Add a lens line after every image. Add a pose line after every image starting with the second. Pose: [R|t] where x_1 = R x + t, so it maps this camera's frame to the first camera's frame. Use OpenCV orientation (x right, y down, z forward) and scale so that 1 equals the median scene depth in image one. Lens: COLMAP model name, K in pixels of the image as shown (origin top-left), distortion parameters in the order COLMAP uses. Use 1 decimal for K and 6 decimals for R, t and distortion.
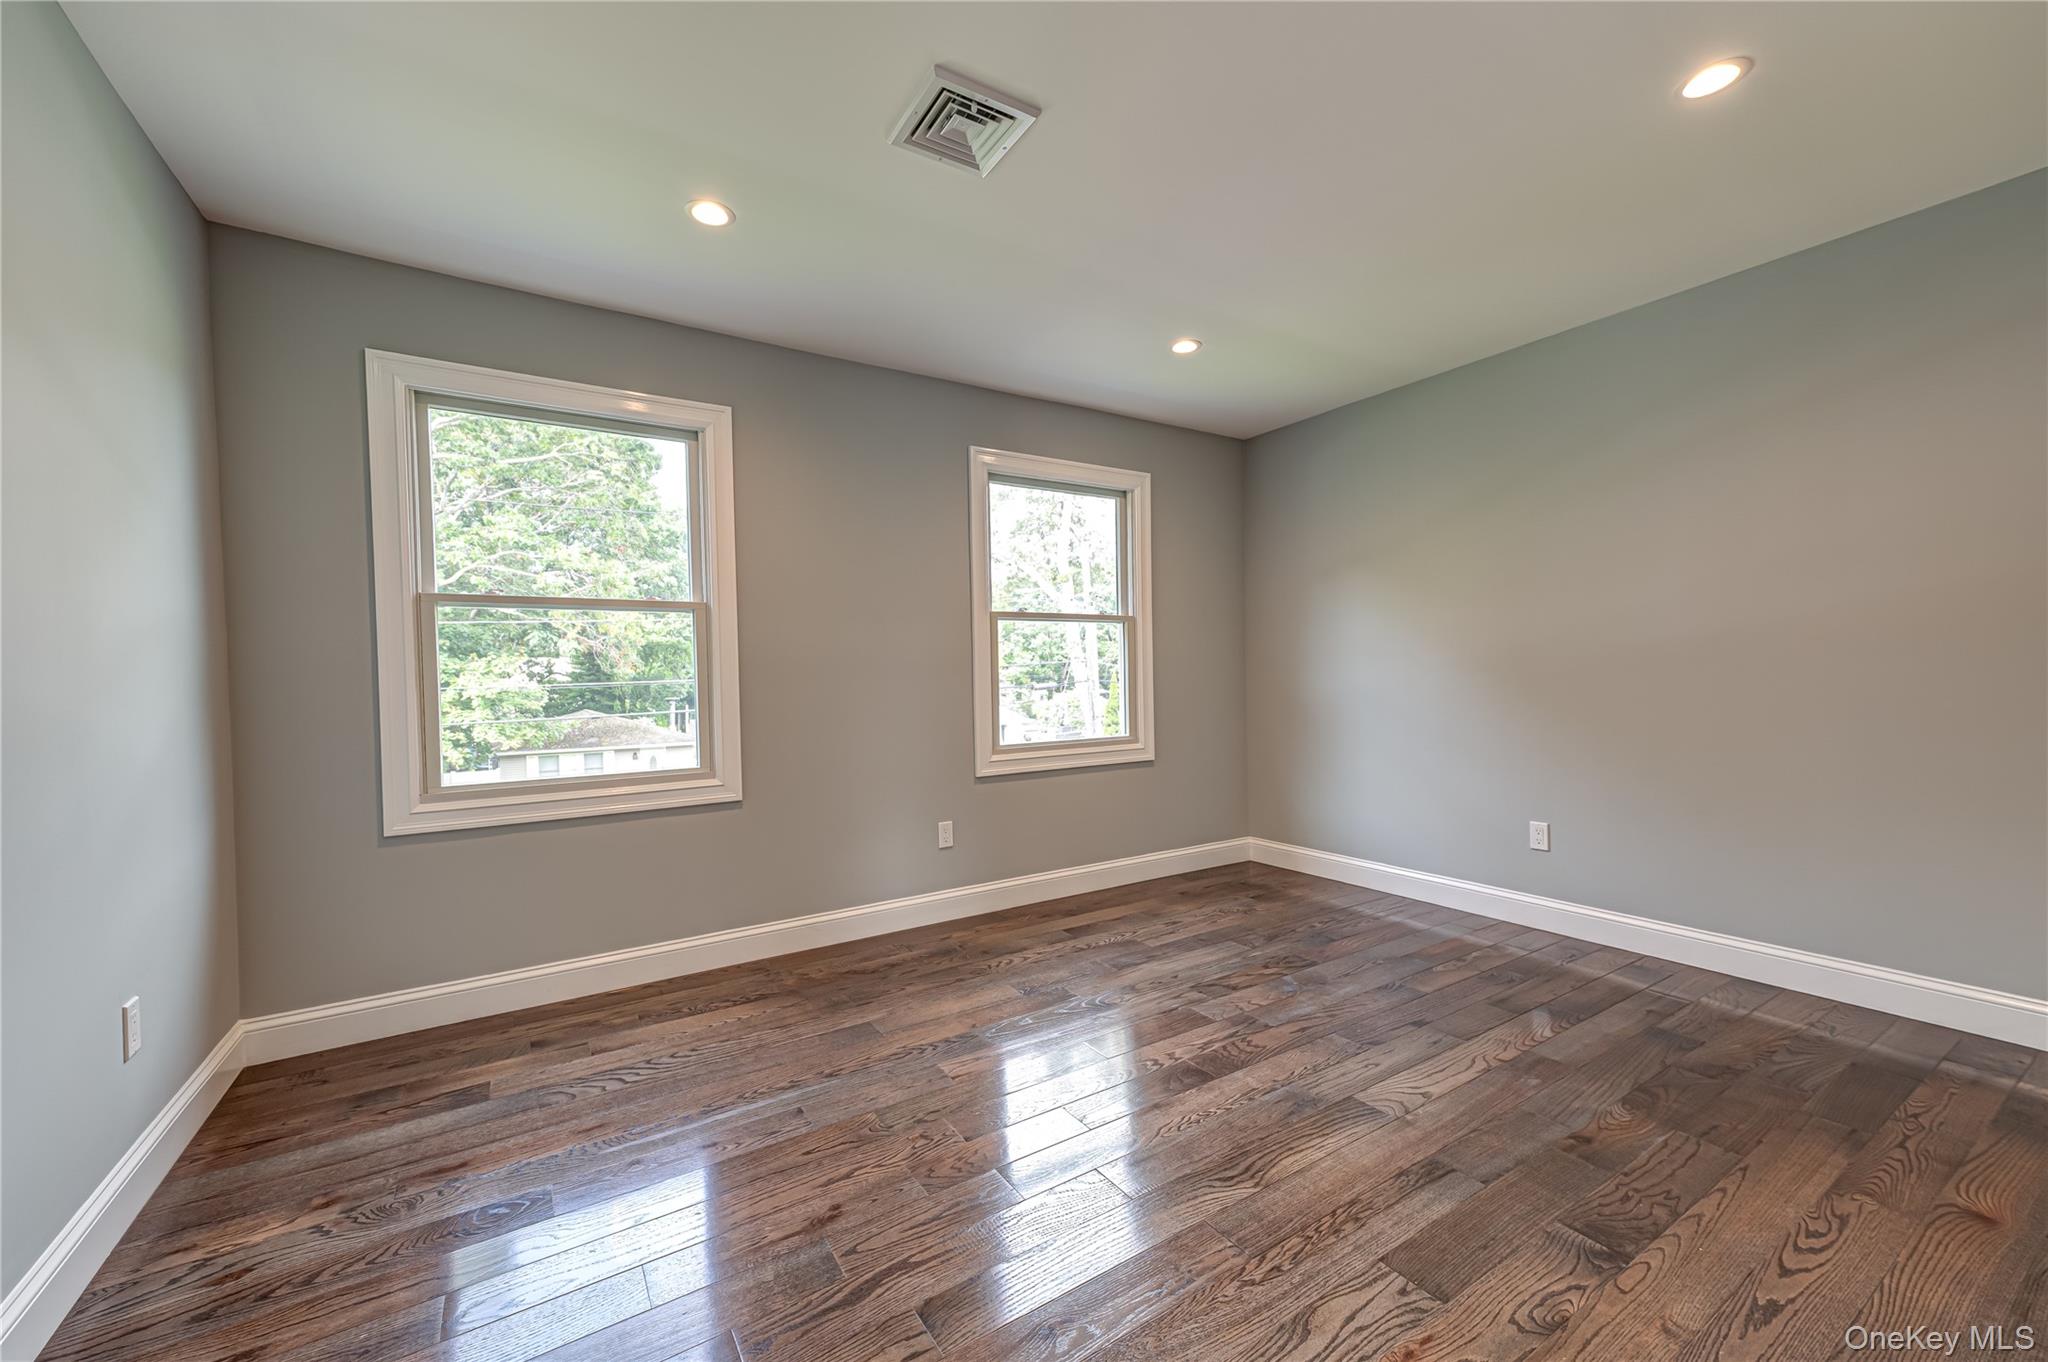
lens RADIAL K [[794.1, 0, 1023.7], [0, 794.1, 691.7], [0, 0, 1]] dist [0.014439, 0.000133]
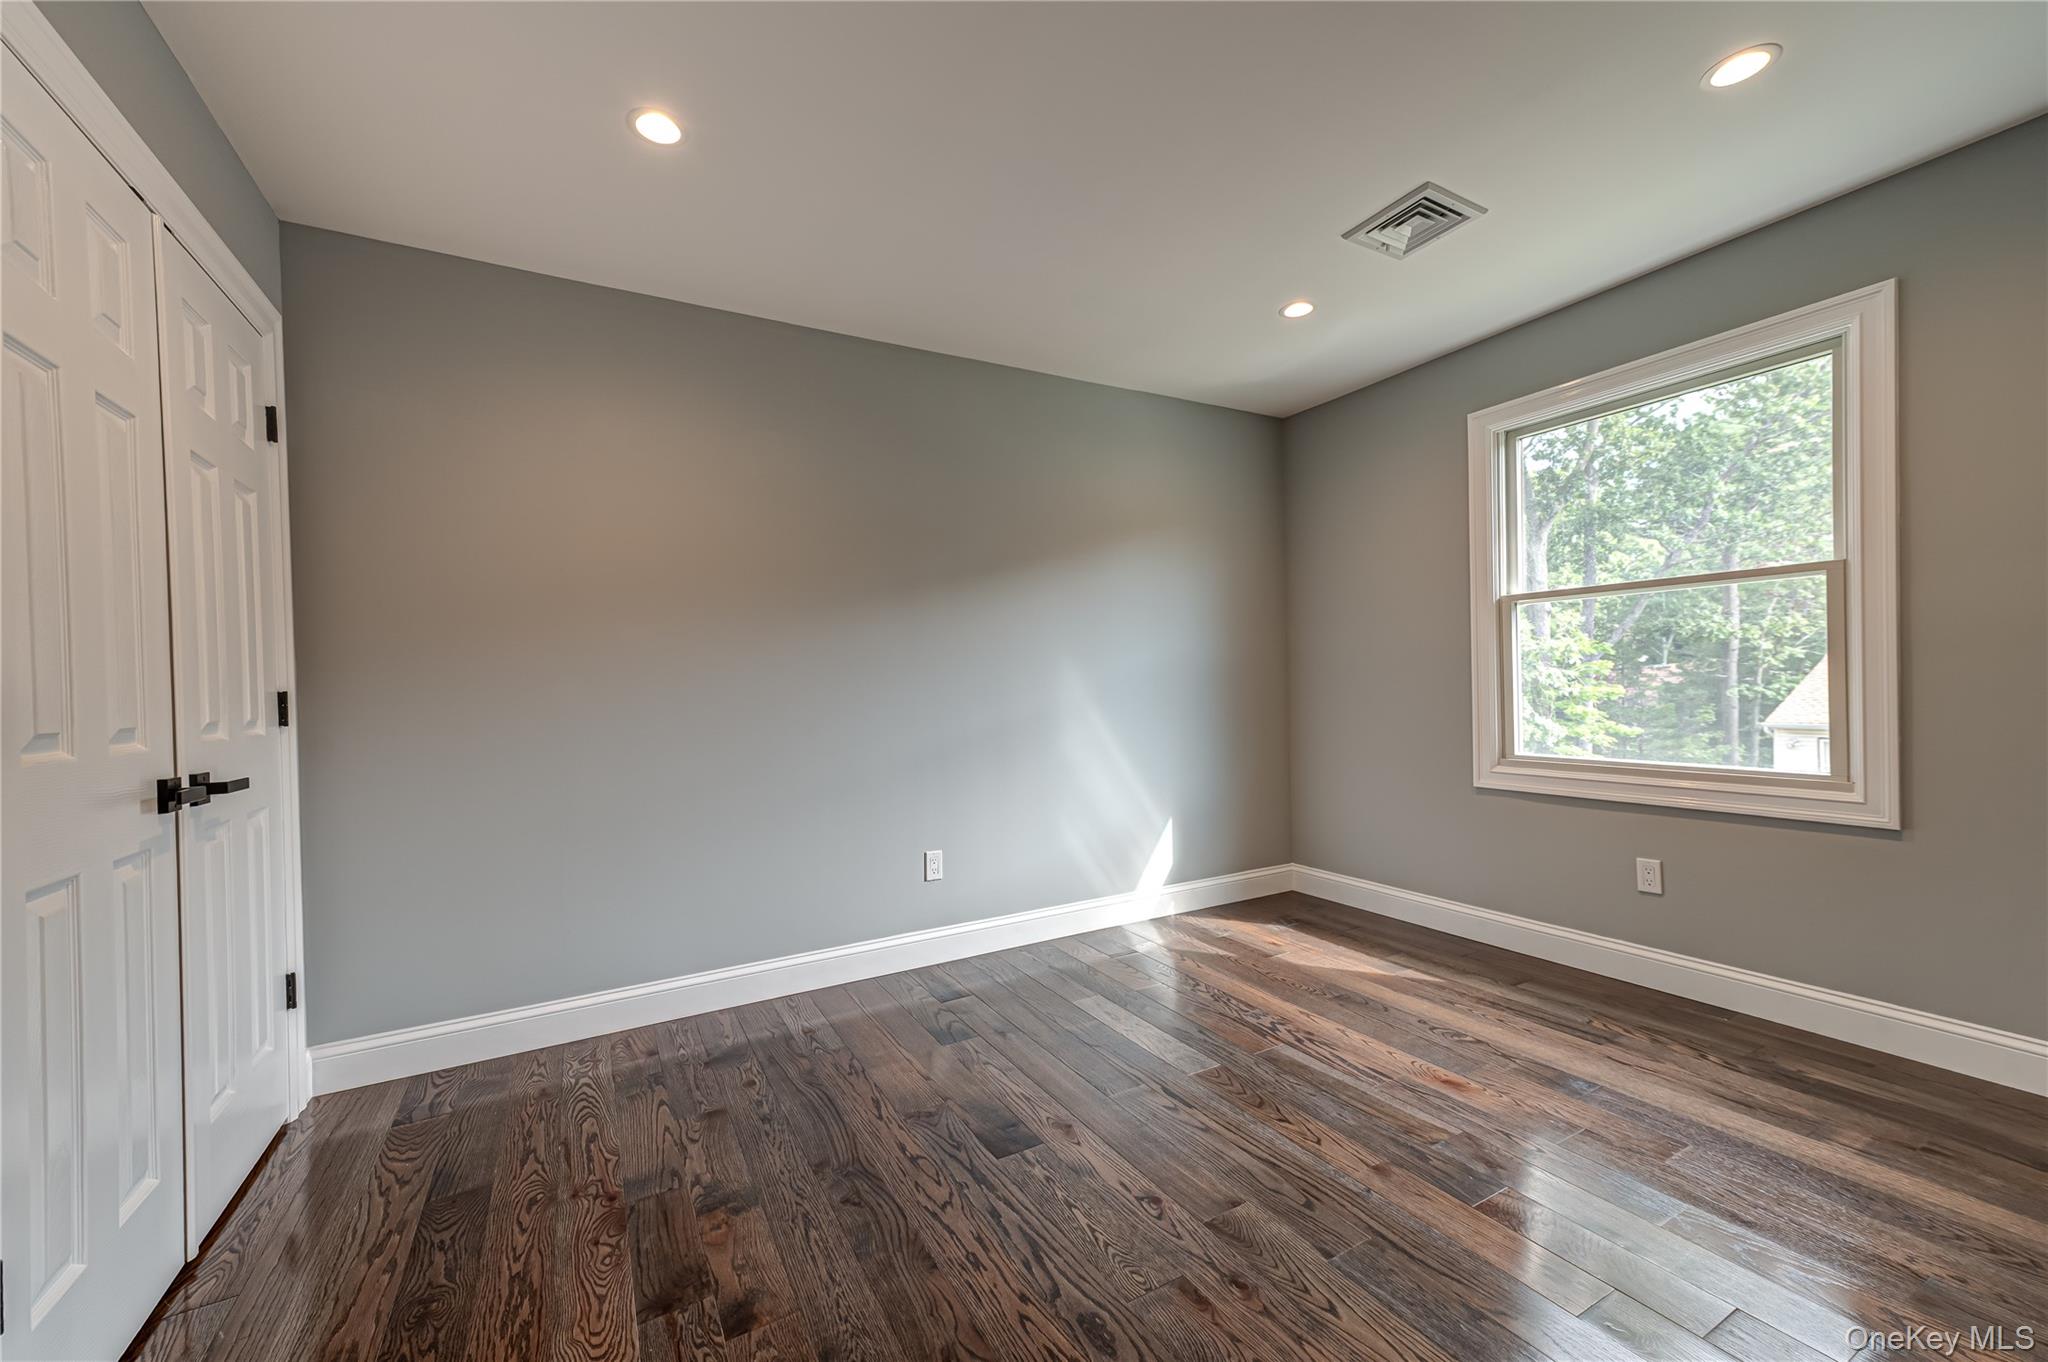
lens RADIAL K [[794.1, 0, 1023.7], [0, 794.1, 691.7], [0, 0, 1]] dist [0.014439, 0.000133]
pose [[-0.055956, 0.029097, -0.998009, 0.724521], [0.006746, 0.999563, 0.028764, -0.023386], [0.998410, -0.005123, -0.056128, 0.457725]]
